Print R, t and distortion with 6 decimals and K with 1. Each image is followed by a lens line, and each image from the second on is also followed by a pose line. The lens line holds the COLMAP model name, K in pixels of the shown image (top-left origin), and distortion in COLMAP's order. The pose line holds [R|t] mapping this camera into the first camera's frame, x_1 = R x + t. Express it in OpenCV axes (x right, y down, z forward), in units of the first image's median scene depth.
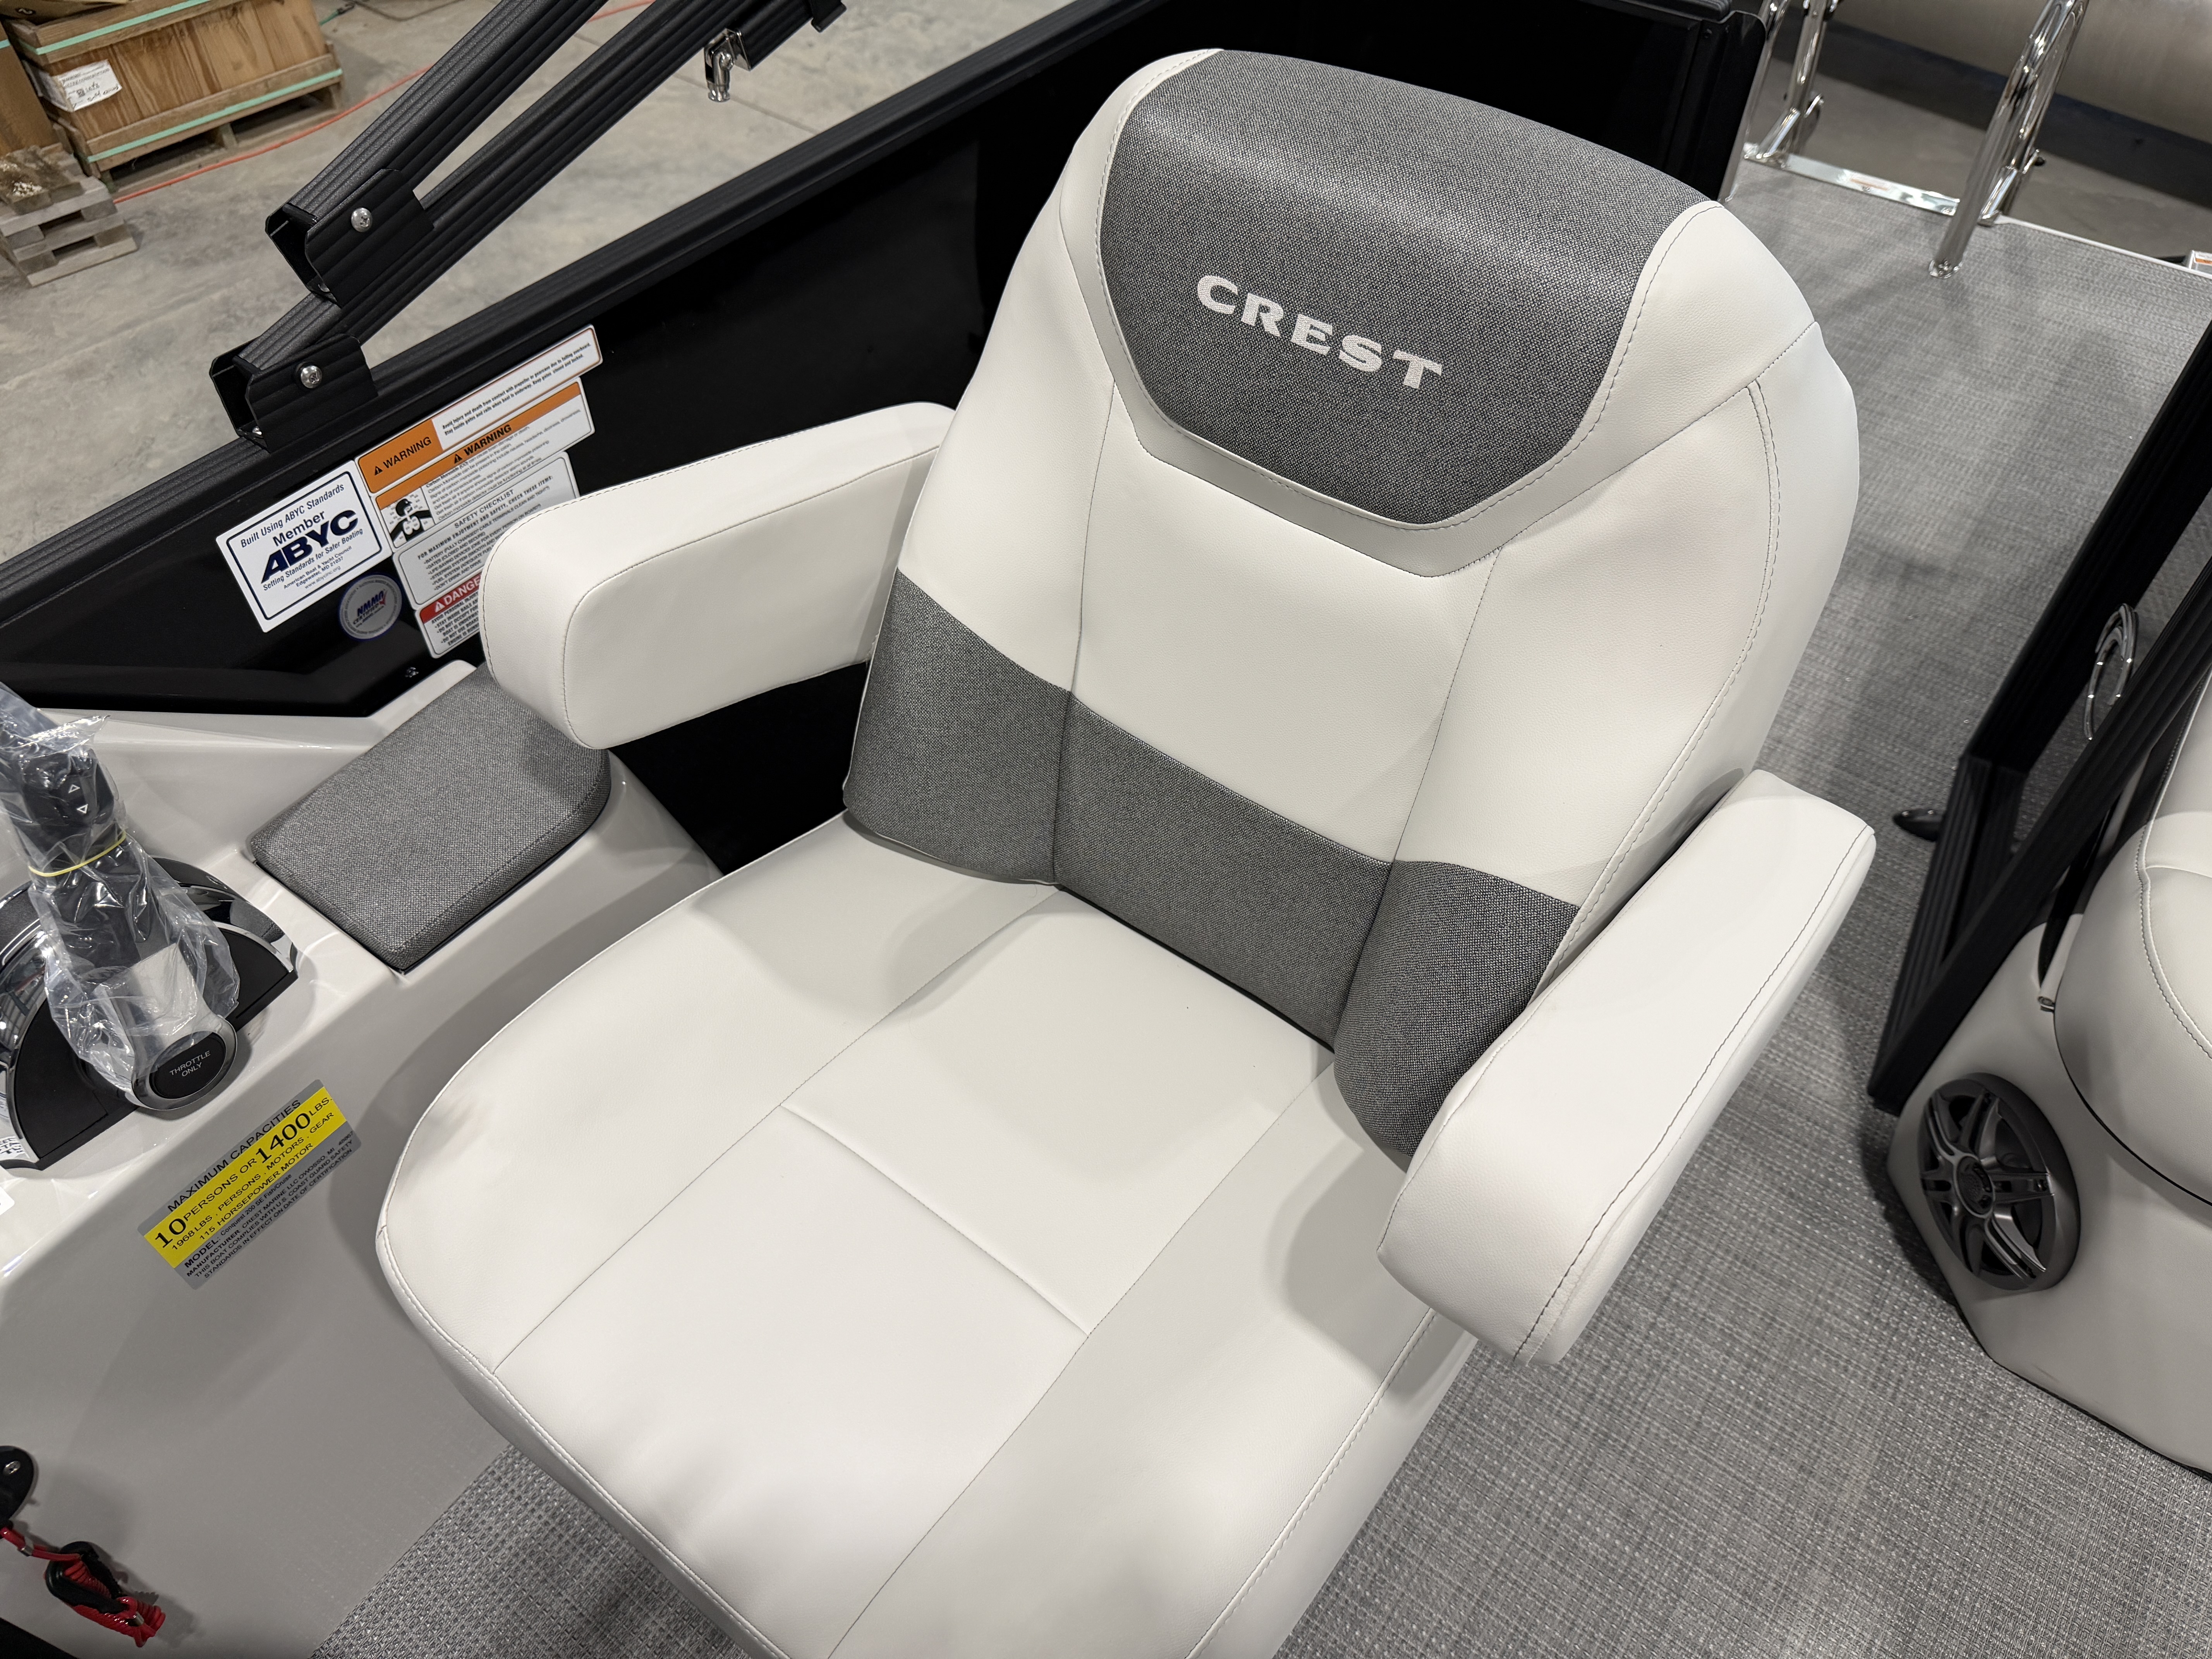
lens RADIAL K [[1565.1, 0, 1106.2], [0, 1565.1, 833.3], [0, 0, 1]] dist [0.000971, -0.007144]
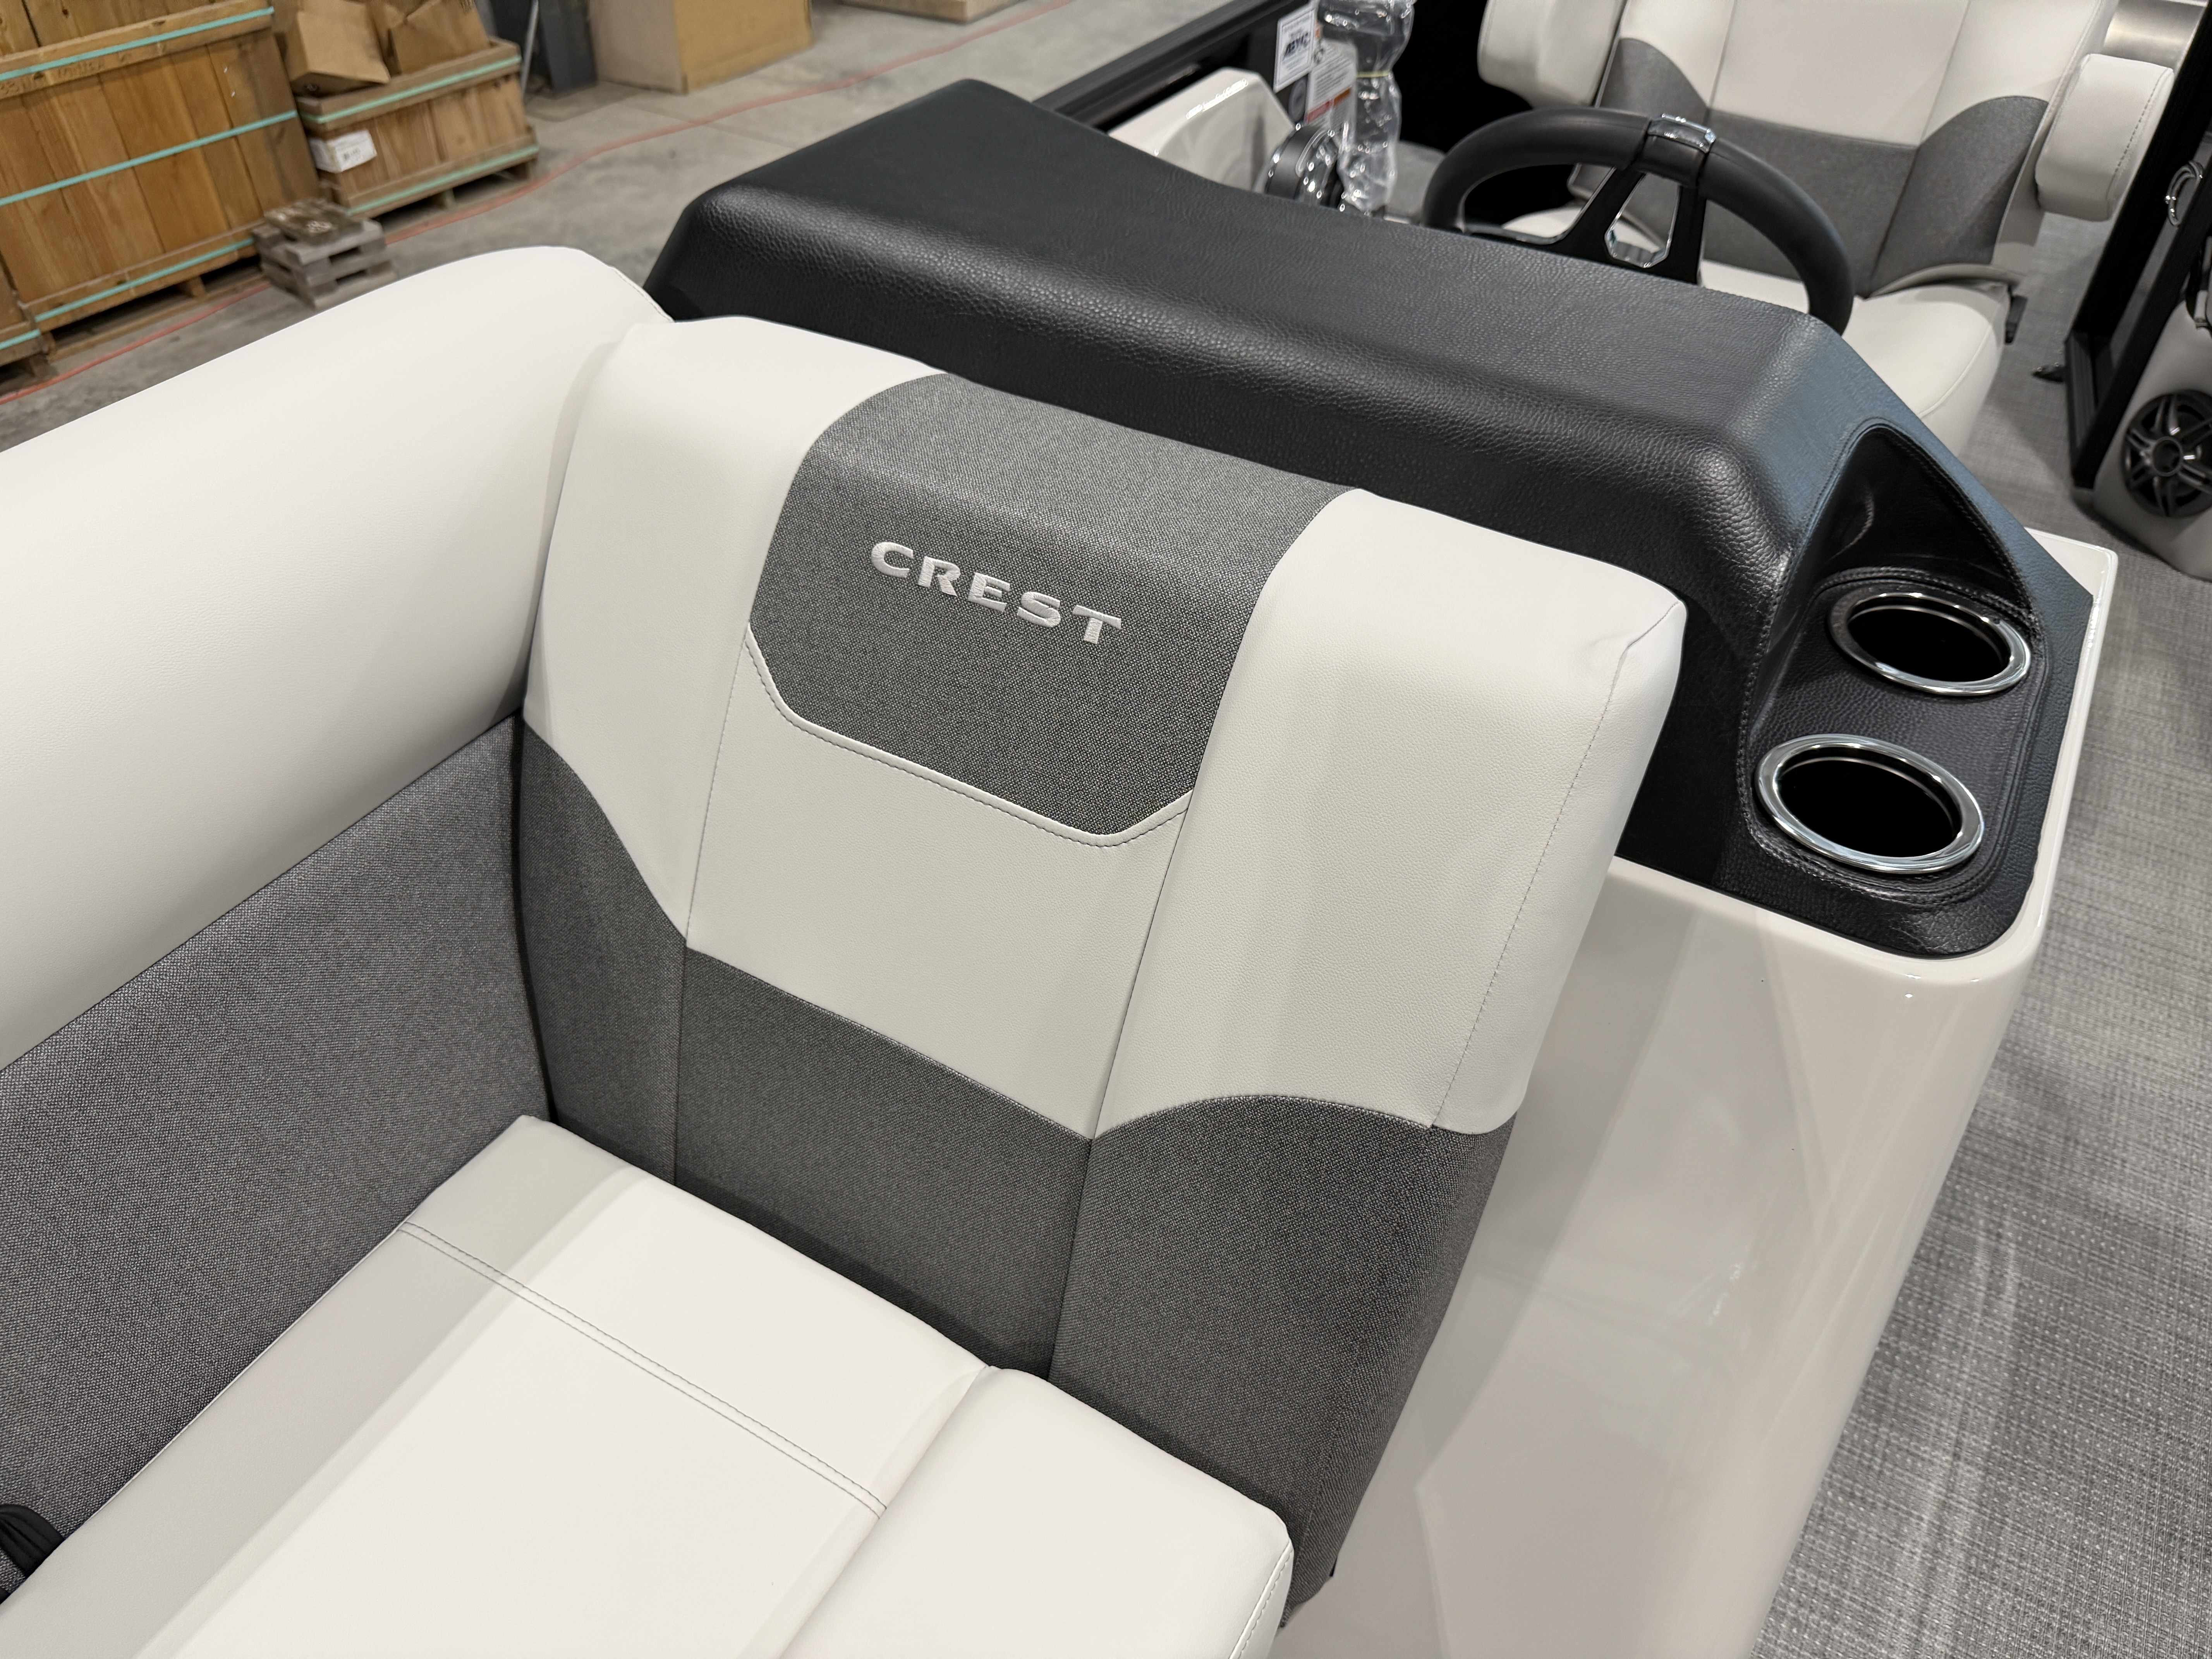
lens RADIAL K [[1565.1, 0, 1107.4], [0, 1565.1, 833.3], [0, 0, 1]] dist [0.000971, -0.007144]
pose [[0.994785, -0.061422, 0.081427, -0.215715], [0.070491, 0.991019, -0.113632, 0.212985], [-0.073716, 0.118779, 0.990181, -0.156271]]
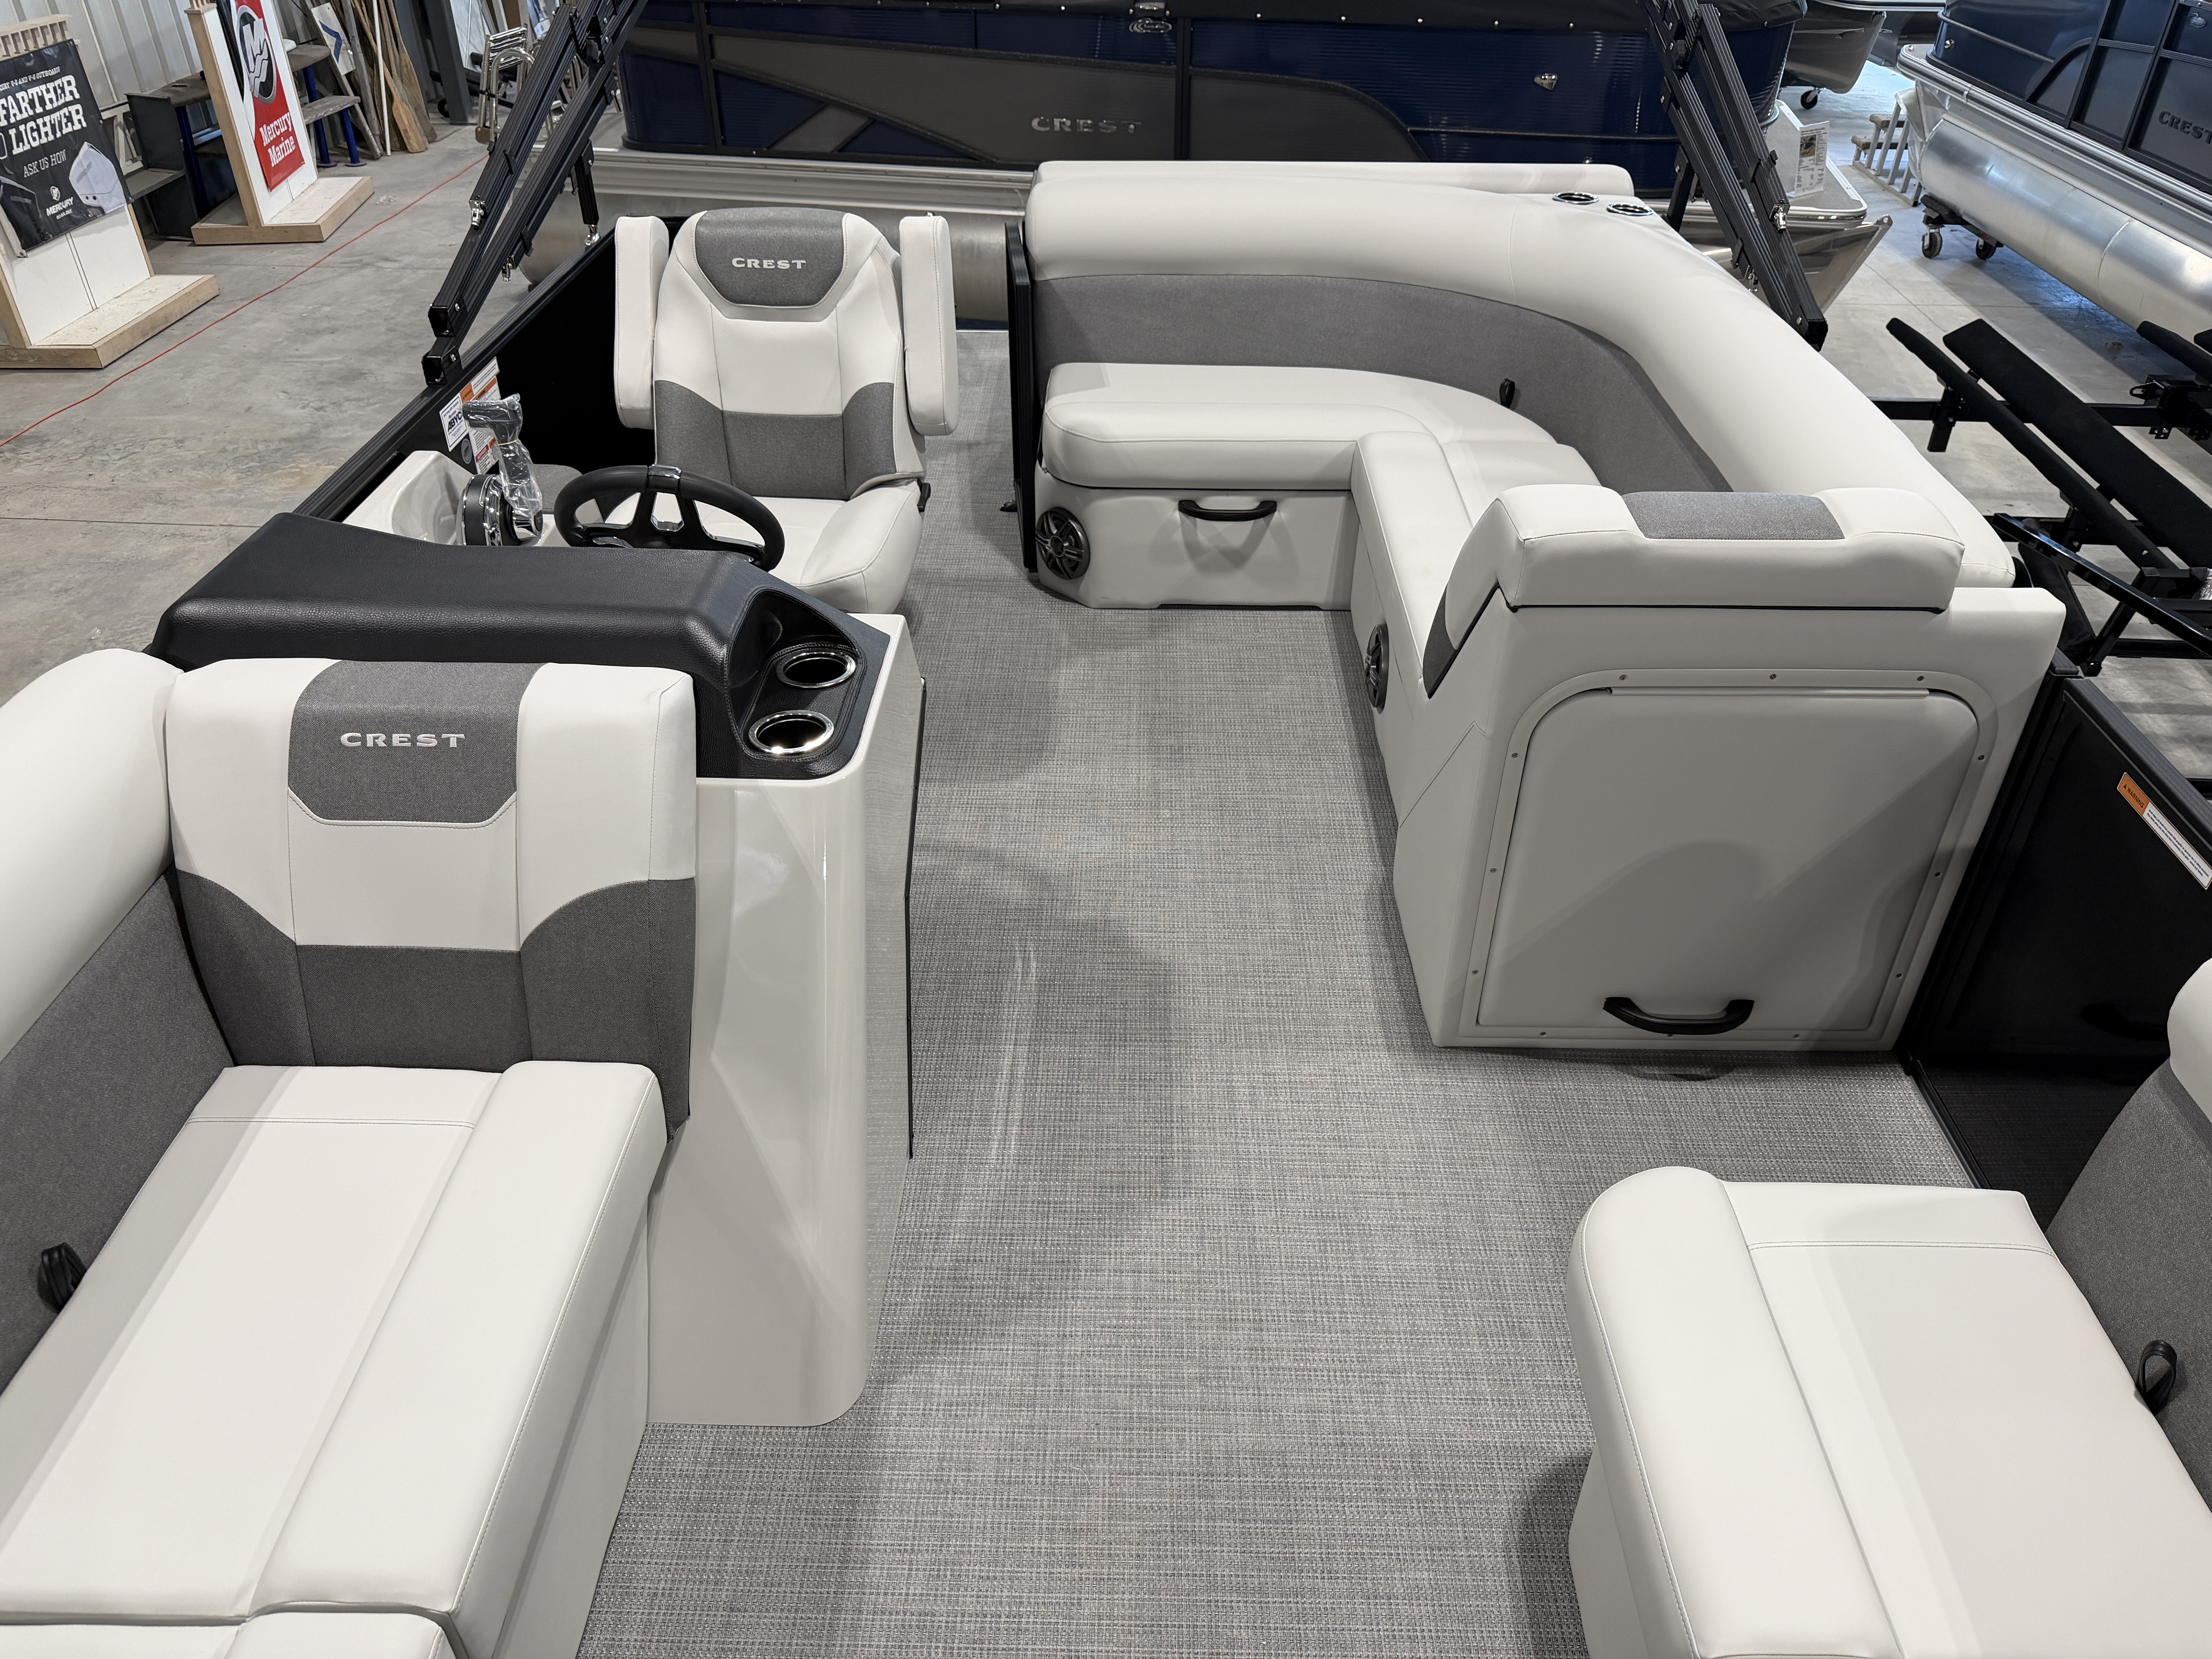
lens RADIAL K [[1565.1, 0, 1127.9], [0, 1565.1, 849.1], [0, 0, 1]] dist [0.000971, -0.007144]
pose [[0.812769, -0.334802, 0.476775, -0.262676], [0.432954, 0.894706, -0.109784, 0.317570], [-0.389818, 0.295651, 0.872143, -0.407929]]
